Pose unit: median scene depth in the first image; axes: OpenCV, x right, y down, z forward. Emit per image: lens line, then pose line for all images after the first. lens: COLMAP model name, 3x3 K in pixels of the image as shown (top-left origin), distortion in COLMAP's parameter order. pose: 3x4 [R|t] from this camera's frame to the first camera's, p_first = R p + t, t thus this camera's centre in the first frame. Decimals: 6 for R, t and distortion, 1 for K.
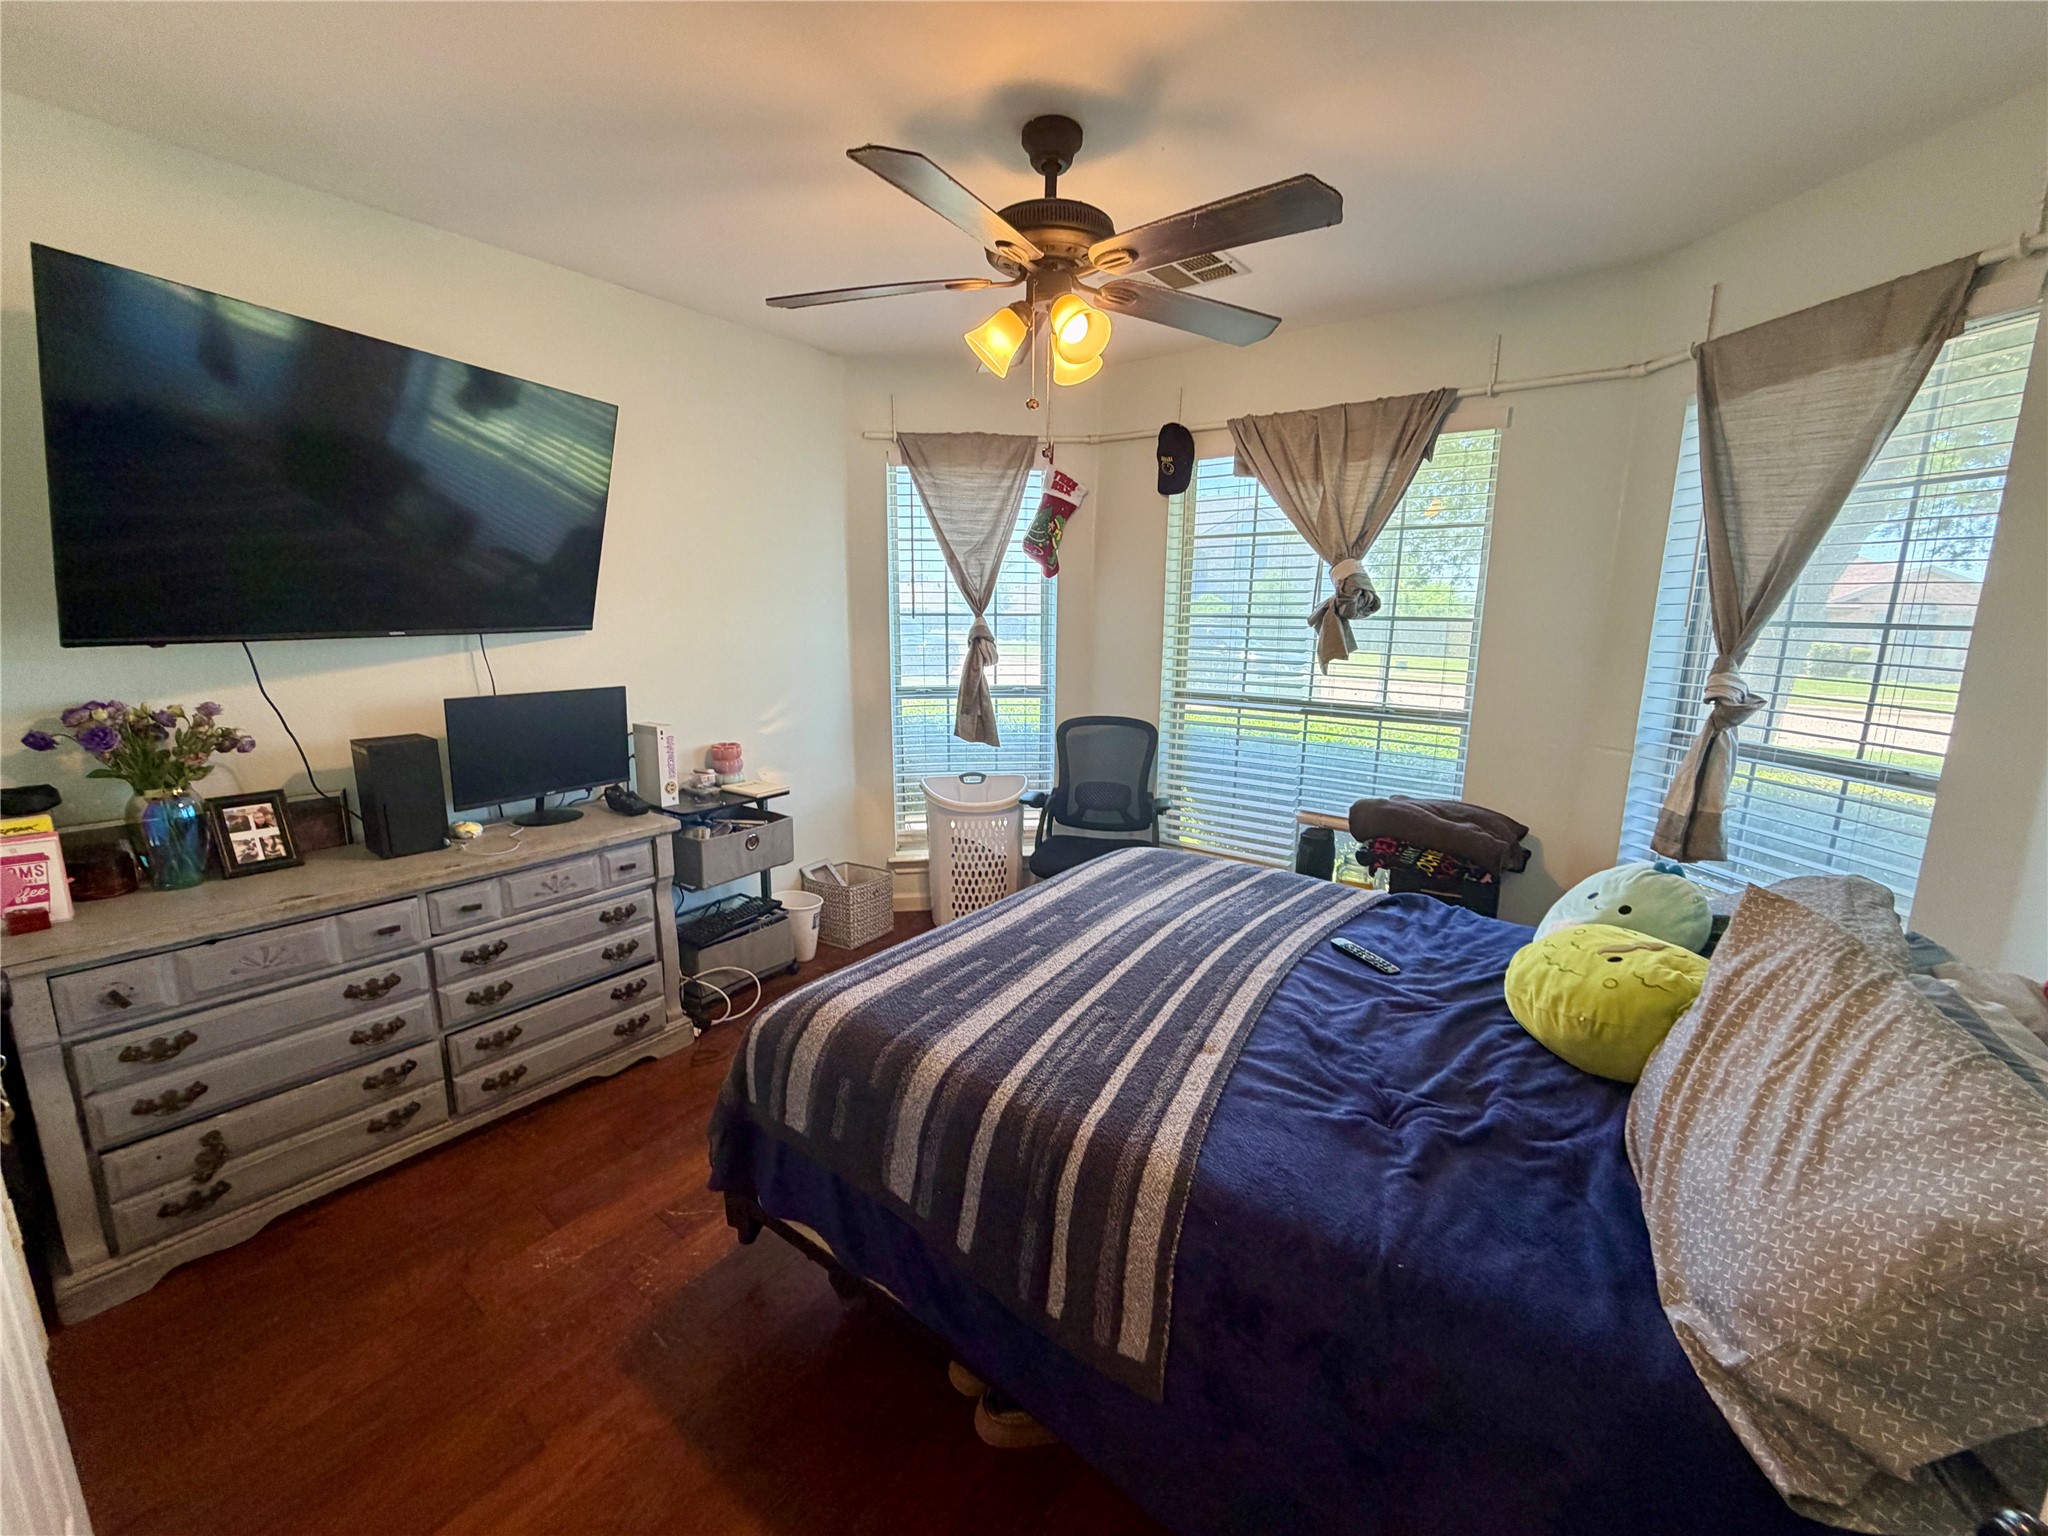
lens RADIAL K [[817.5, 0, 1021.2], [0, 817.5, 770.7], [0, 0, 1]] dist [-0.000424, -0.000637]
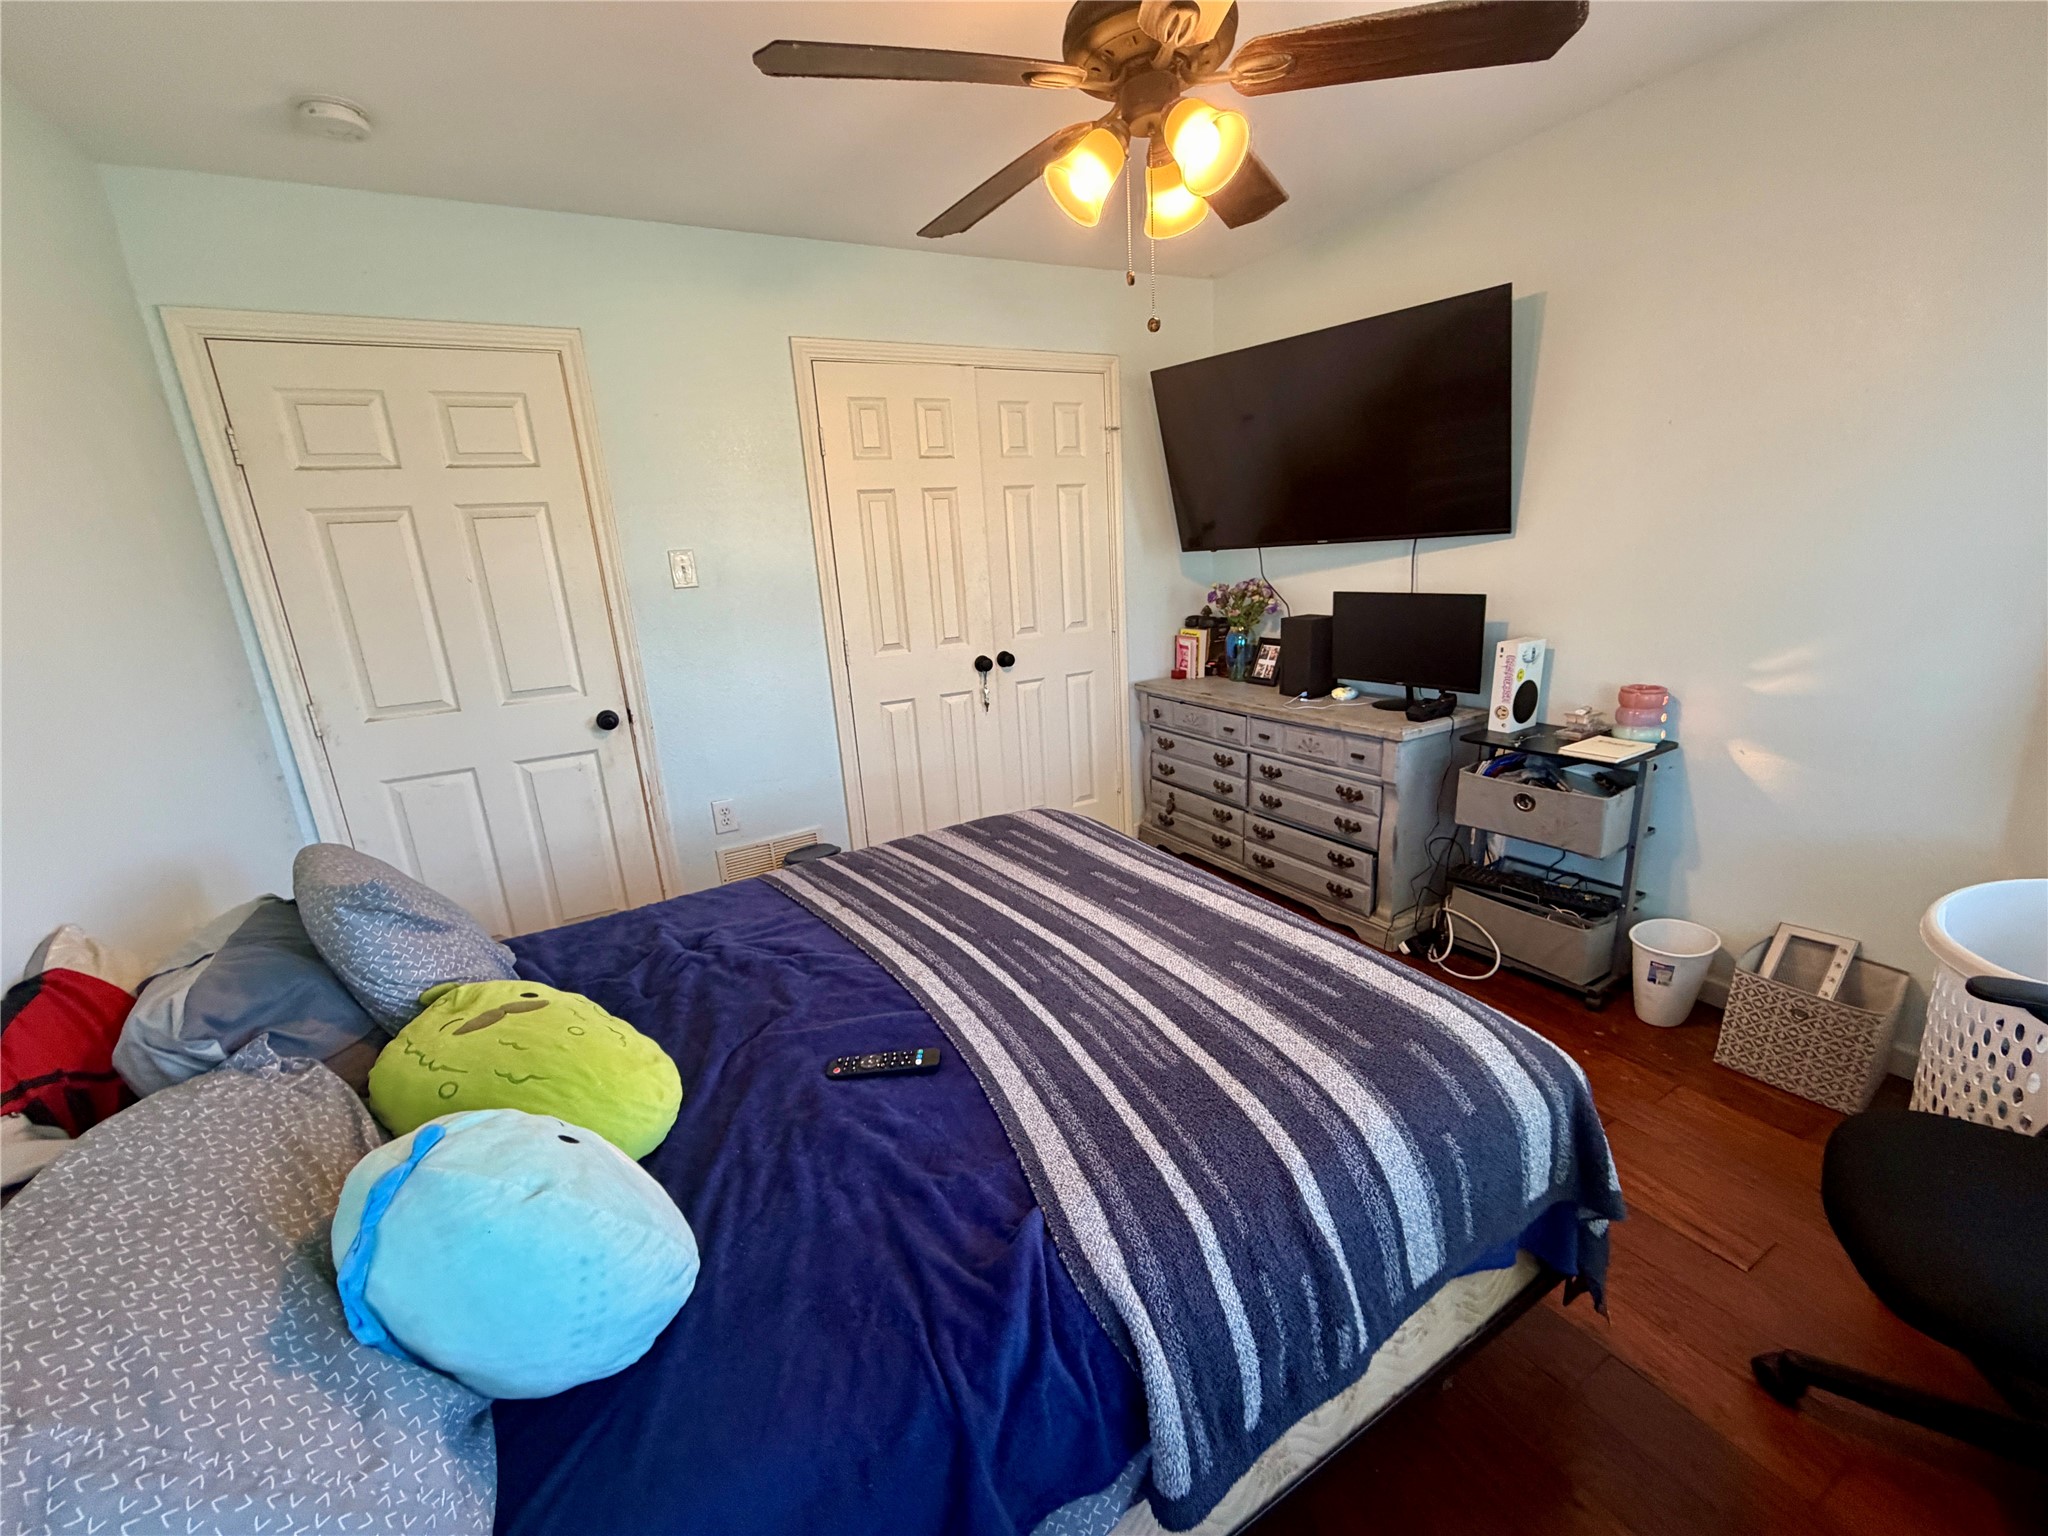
lens RADIAL K [[817.5, 0, 1017.1], [0, 817.5, 771.7], [0, 0, 1]] dist [-0.000424, -0.000637]
pose [[-0.415114, 0.257580, -0.872544, 0.809464], [-0.118749, 0.935537, 0.332671, -0.209254], [0.901986, 0.241710, -0.357767, 1.157396]]
